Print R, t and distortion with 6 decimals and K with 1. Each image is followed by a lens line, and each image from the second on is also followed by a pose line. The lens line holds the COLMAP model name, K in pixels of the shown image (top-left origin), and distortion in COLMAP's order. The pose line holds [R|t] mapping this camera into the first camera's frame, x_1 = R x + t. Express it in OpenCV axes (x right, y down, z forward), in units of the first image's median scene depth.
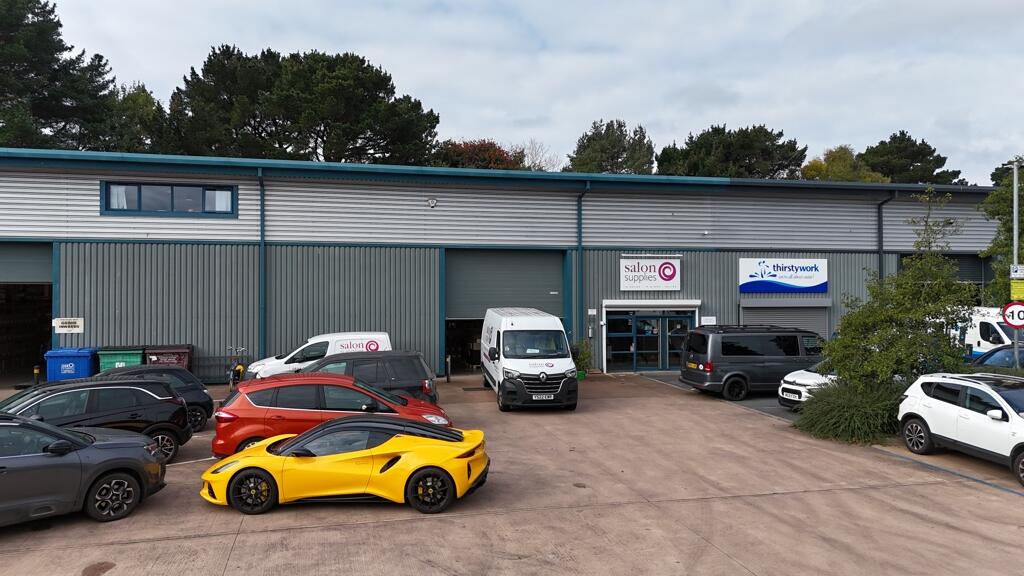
lens RADIAL K [[750.6, 0, 512.7], [0, 750.6, 283.5], [0, 0, 1]] dist [0.070711, -0.059773]
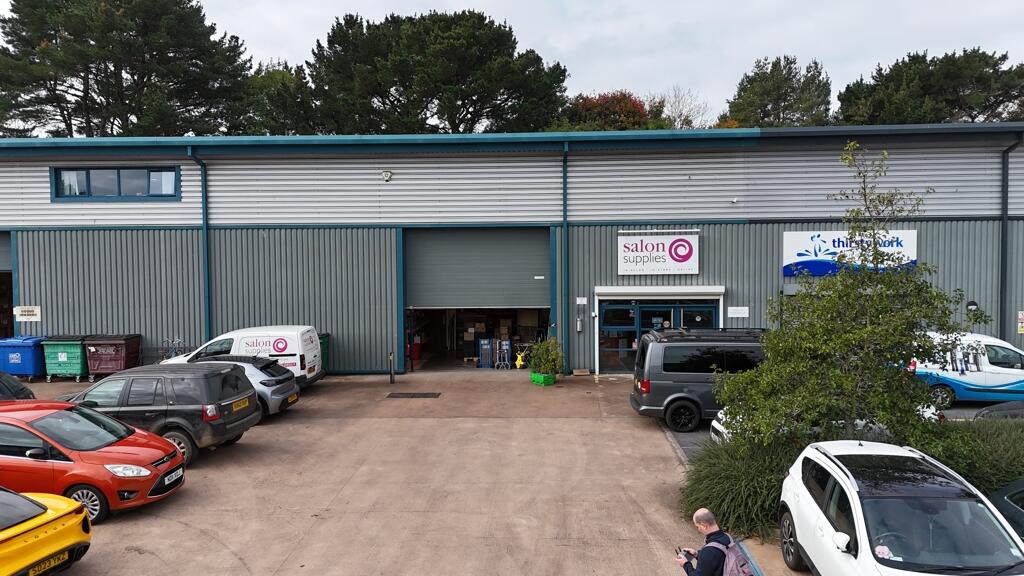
lens RADIAL K [[750.6, 0, 512.7], [0, 750.6, 283.5], [0, 0, 1]] dist [0.070711, -0.059773]
pose [[0.959290, 0.004648, -0.282385, 0.263230], [0.011857, 0.998320, 0.056712, -0.028715], [0.282174, -0.057751, 0.957623, 0.183307]]
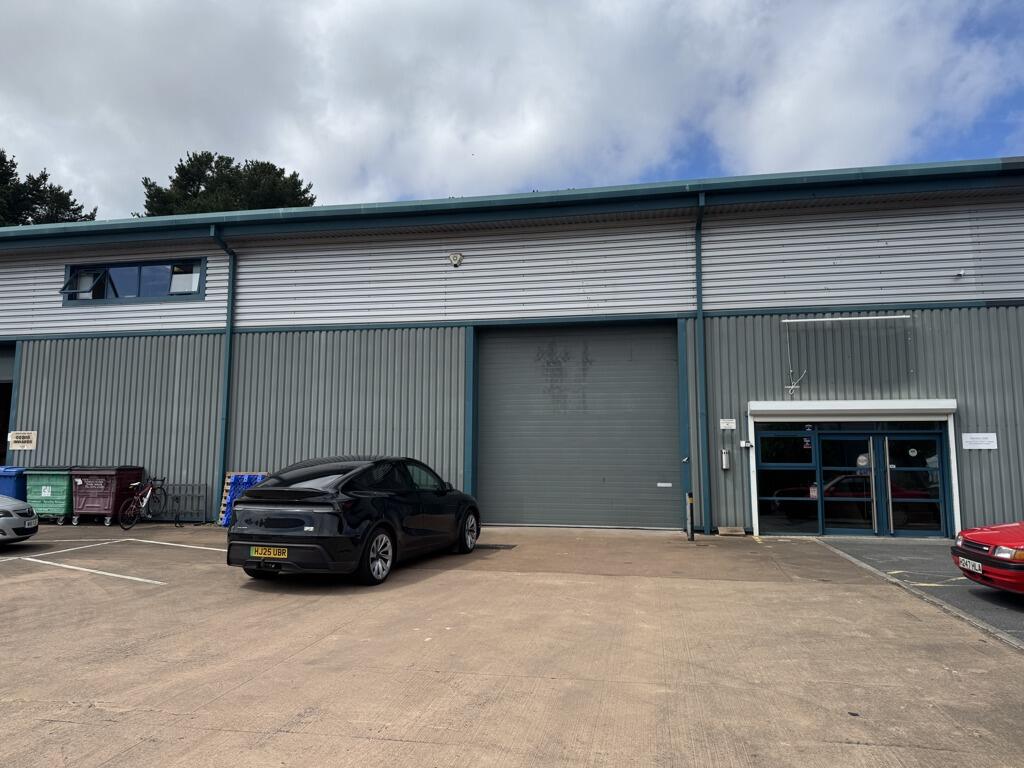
lens RADIAL K [[721.8, 0, 504.7], [0, 721.8, 378.5], [0, 0, 1]] dist [0.068317, -0.100498]
pose [[0.905580, -0.046317, -0.421639, 0.183559], [0.001147, 0.994284, -0.106758, 0.061099], [0.424173, 0.096195, 0.900457, 0.425662]]
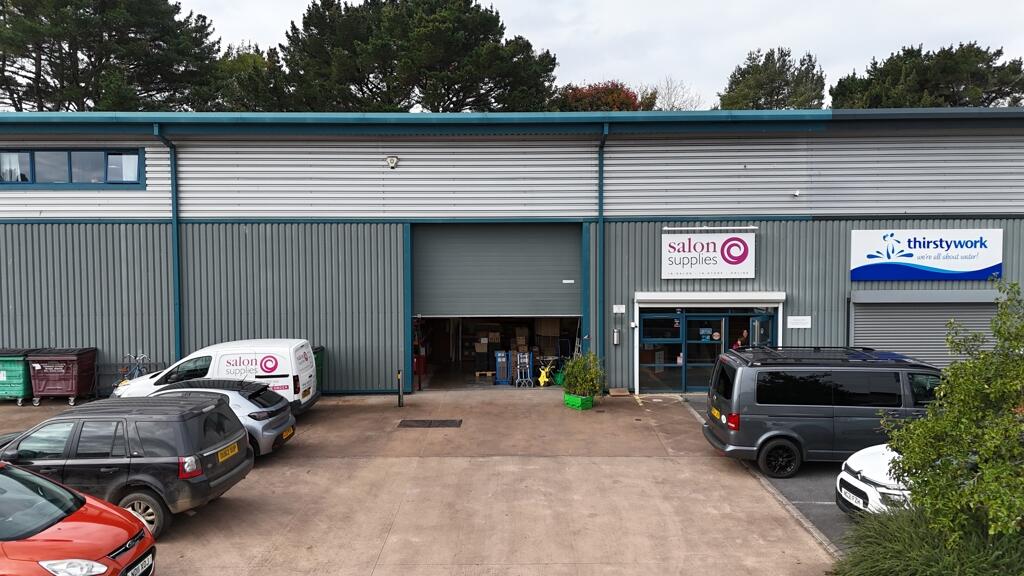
lens RADIAL K [[750.6, 0, 512.7], [0, 750.6, 283.5], [0, 0, 1]] dist [0.070711, -0.059773]
pose [[0.970320, 0.008711, -0.241668, 0.177824], [0.006620, 0.998020, 0.062554, -0.031245], [0.241734, -0.062297, 0.968341, 0.279880]]
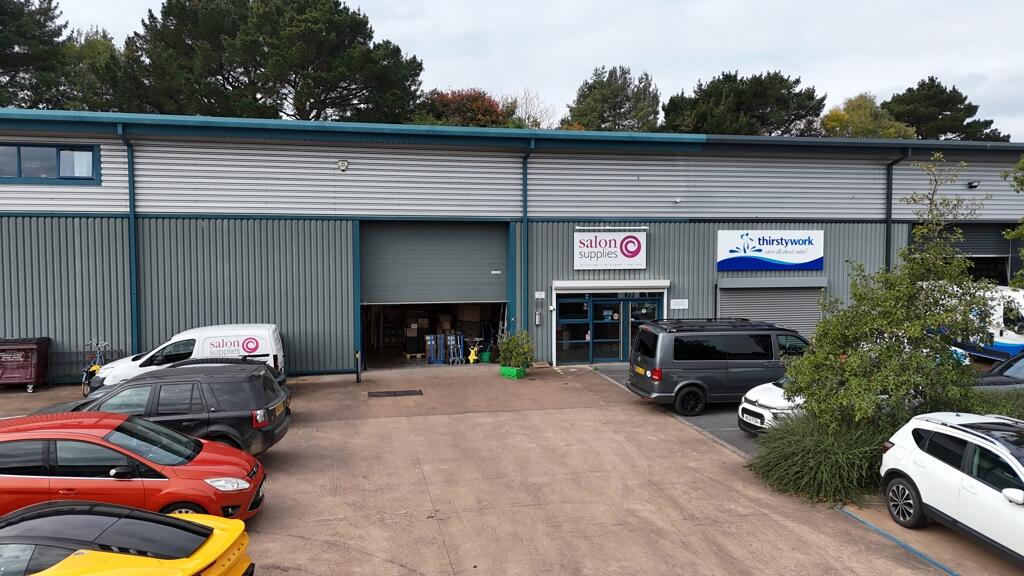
lens RADIAL K [[750.6, 0, 512.7], [0, 750.6, 283.5], [0, 0, 1]] dist [0.070711, -0.059773]
pose [[0.999644, 0.002554, -0.026576, 0.096592], [-0.000856, 0.997967, 0.063729, -0.028606], [0.026685, -0.063684, 0.997613, 0.152774]]
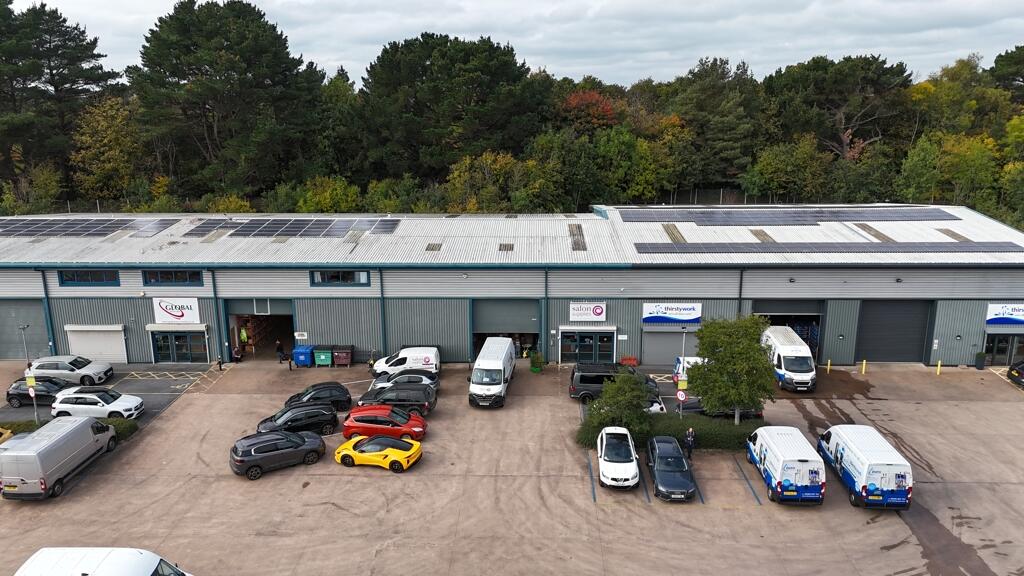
lens RADIAL K [[750.6, 0, 512.7], [0, 750.6, 283.5], [0, 0, 1]] dist [0.070711, -0.059773]
pose [[0.963007, 0.060087, -0.262691, 0.478483], [0.007469, 0.968497, 0.248913, -0.526289], [0.269372, -0.241667, 0.932221, -0.697901]]
